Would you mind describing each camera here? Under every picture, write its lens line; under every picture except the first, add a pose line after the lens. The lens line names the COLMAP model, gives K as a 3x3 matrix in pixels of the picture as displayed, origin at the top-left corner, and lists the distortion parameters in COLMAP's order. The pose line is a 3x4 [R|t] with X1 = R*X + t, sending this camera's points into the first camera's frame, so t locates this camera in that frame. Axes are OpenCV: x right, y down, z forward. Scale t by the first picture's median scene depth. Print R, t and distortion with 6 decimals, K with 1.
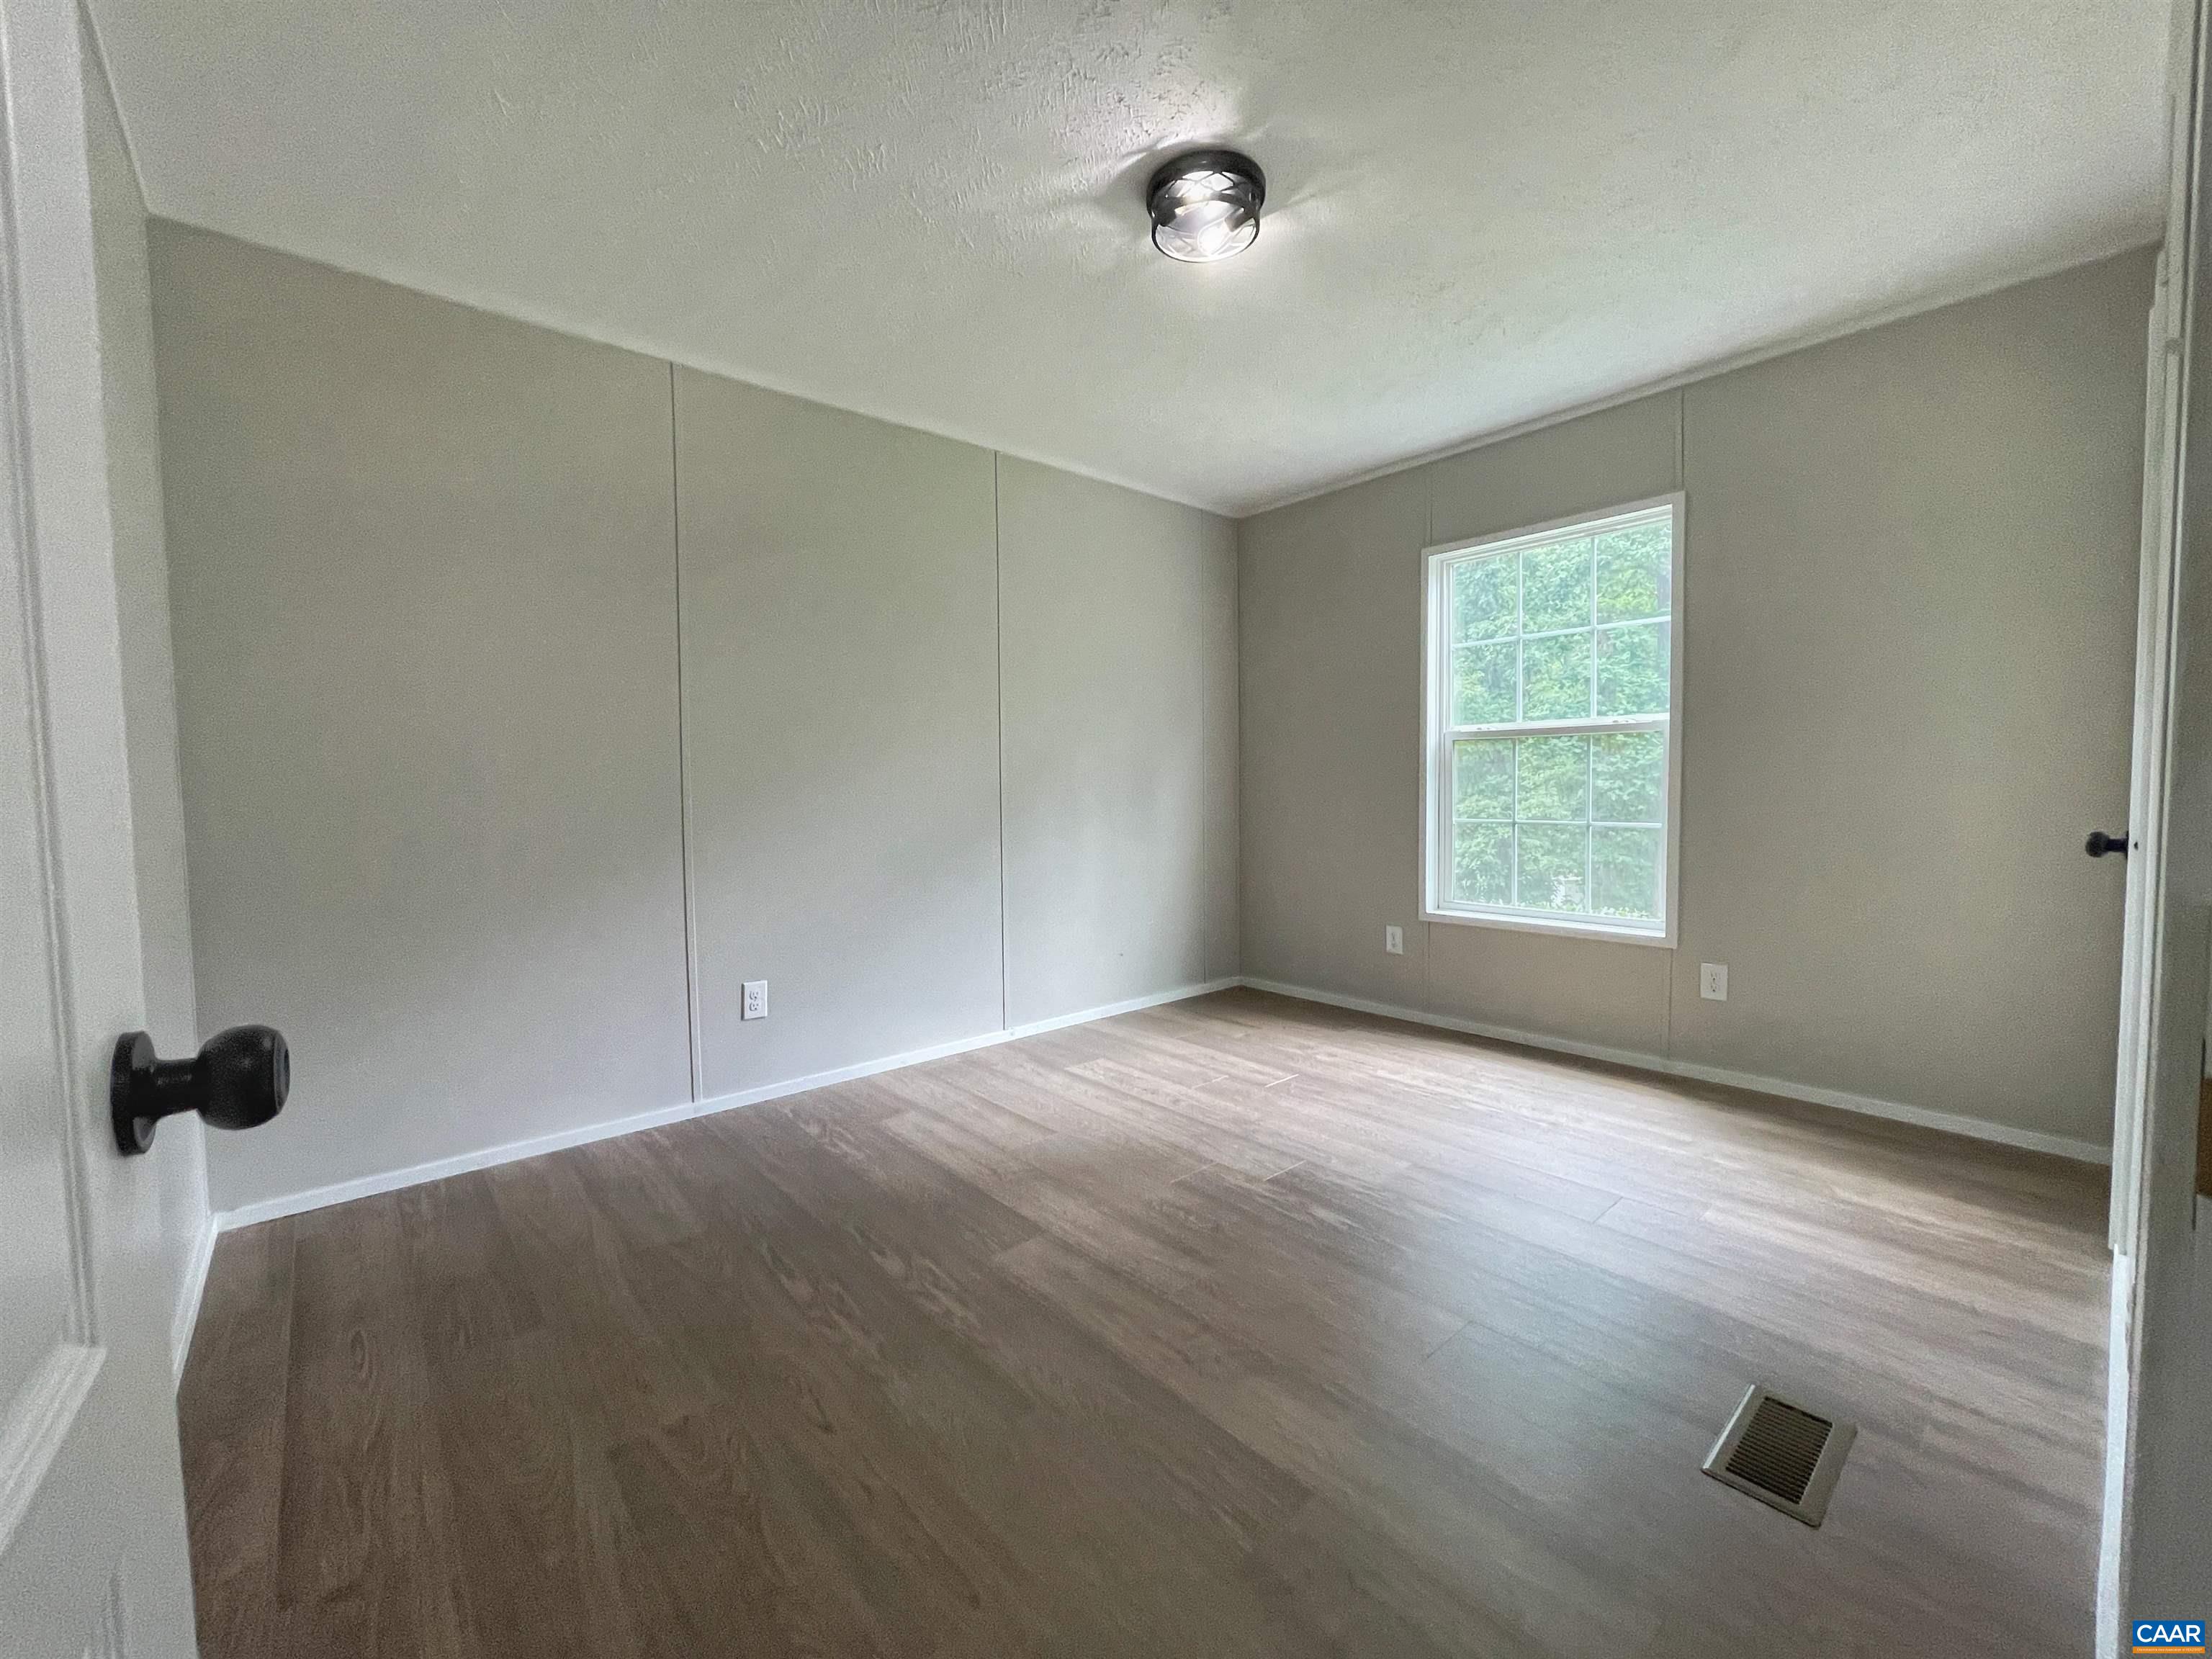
lens RADIAL K [[889.8, 0, 1099.2], [0, 889.8, 821.3], [0, 0, 1]] dist [-0.003271, 0.000071]
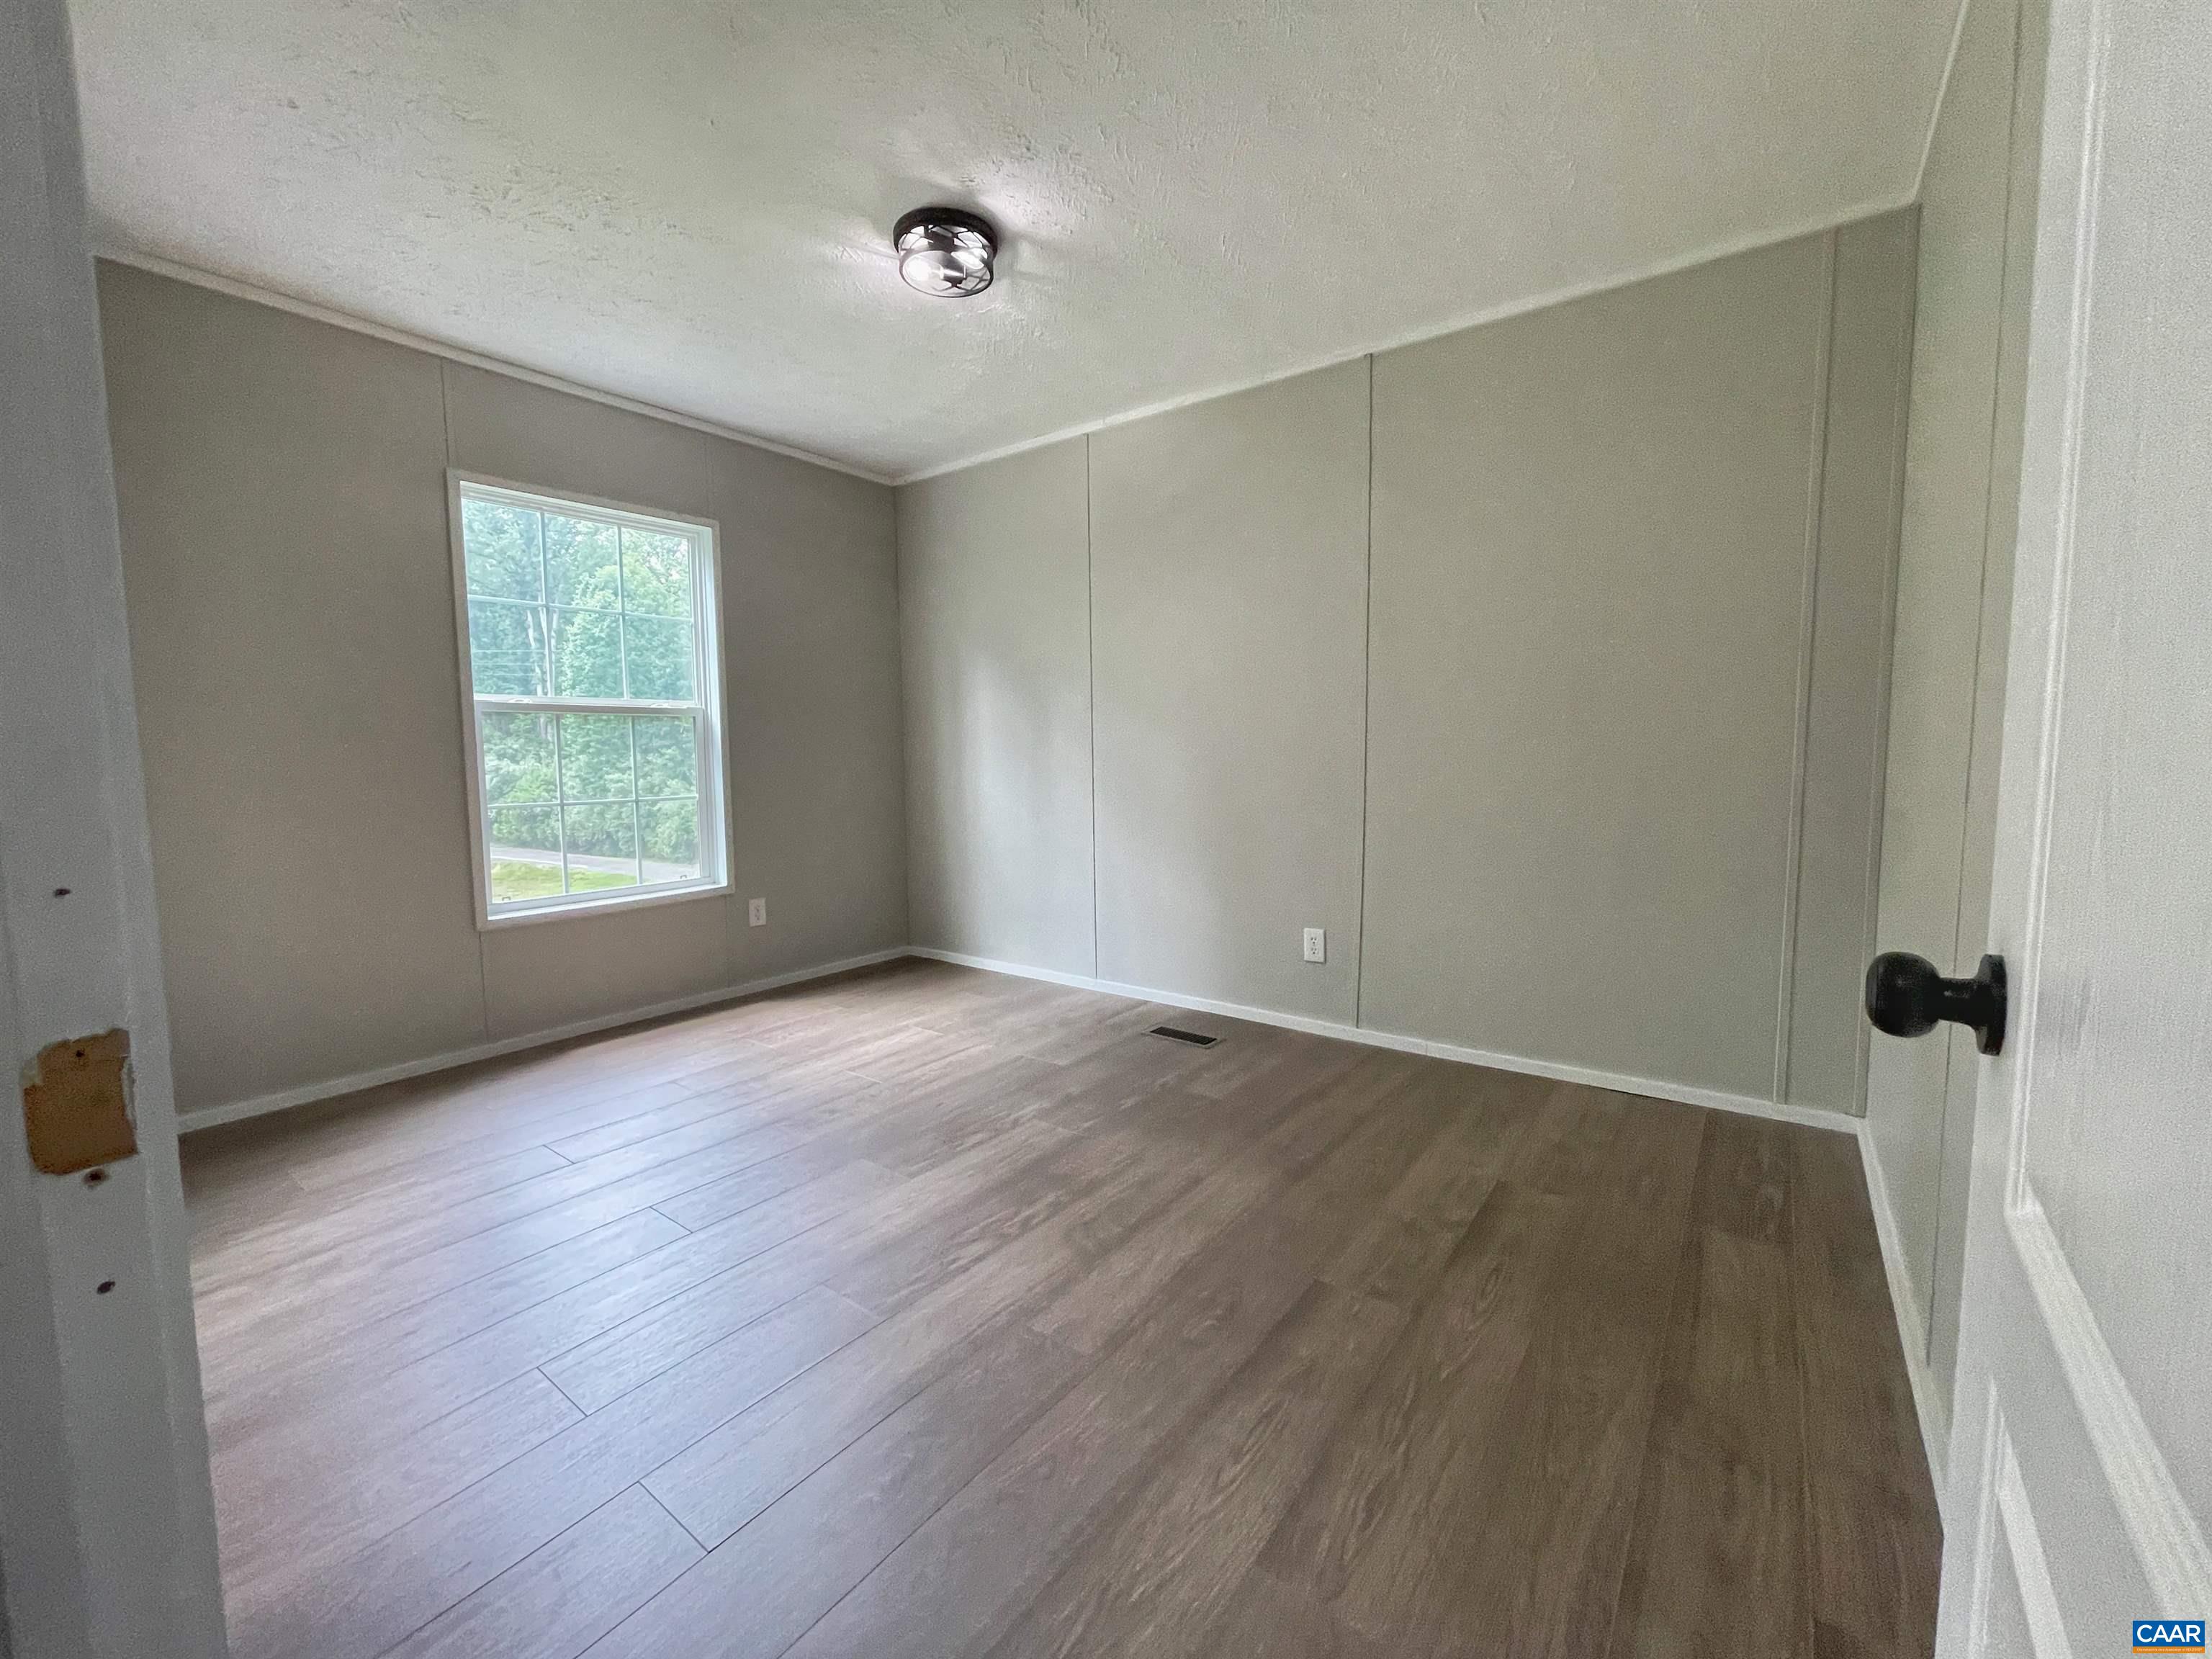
lens RADIAL K [[889.8, 0, 1099.2], [0, 889.8, 821.3], [0, 0, 1]] dist [-0.003271, 0.000071]
pose [[-0.186511, -0.066017, 0.980232, -0.612571], [0.063661, 0.994831, 0.079114, -0.020551], [-0.980388, 0.077158, -0.181344, 0.678215]]
